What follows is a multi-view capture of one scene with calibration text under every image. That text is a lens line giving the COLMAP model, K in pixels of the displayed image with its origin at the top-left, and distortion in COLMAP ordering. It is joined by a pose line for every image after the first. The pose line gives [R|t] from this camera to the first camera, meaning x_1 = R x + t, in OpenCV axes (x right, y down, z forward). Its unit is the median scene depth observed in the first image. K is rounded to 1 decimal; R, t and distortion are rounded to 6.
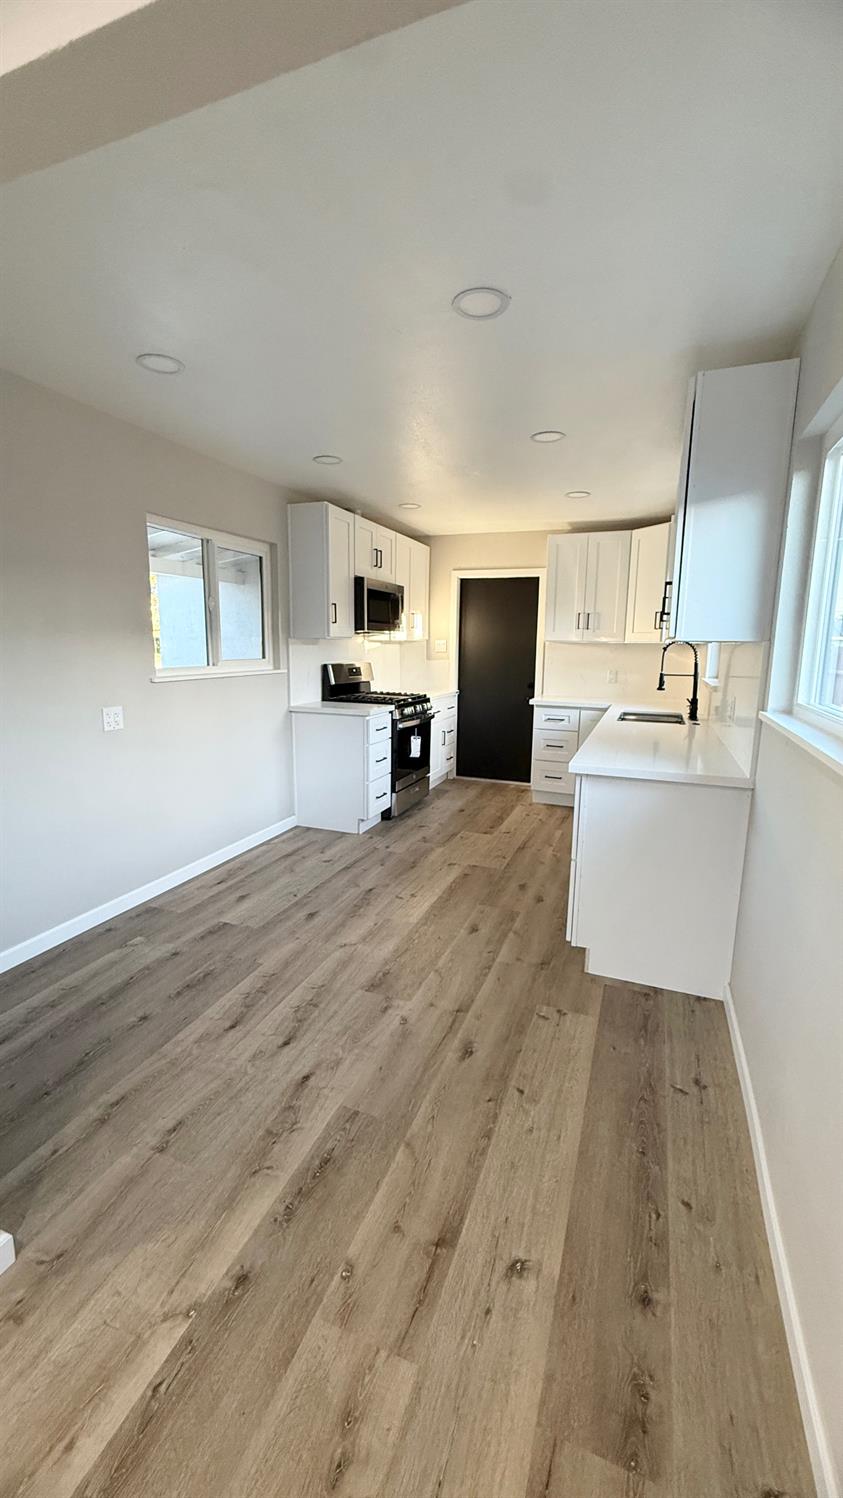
lens RADIAL K [[593.1, 0, 423.1], [0, 593.1, 741.4], [0, 0, 1]] dist [-0.000736, 0.000143]
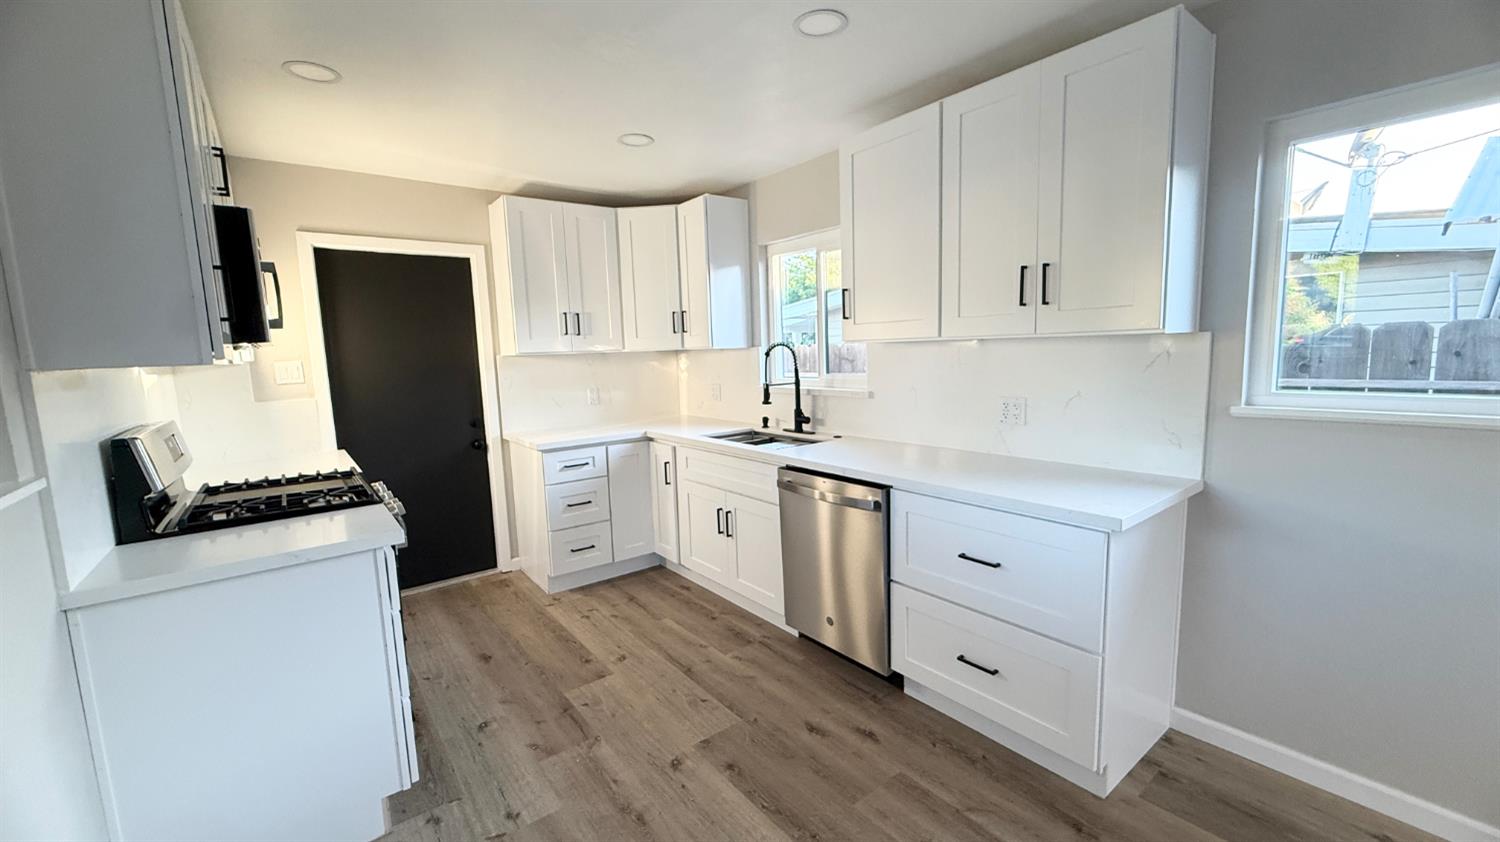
lens RADIAL K [[593.9, 0, 750.0], [0, 593.9, 421.0], [0, 0, 1]] dist [-0.000736, 0.000143]
pose [[0.518211, -0.134743, 0.844572, -0.314868], [0.178970, 0.982733, 0.046974, -0.107385], [-0.836317, 0.126811, 0.533378, 0.587816]]
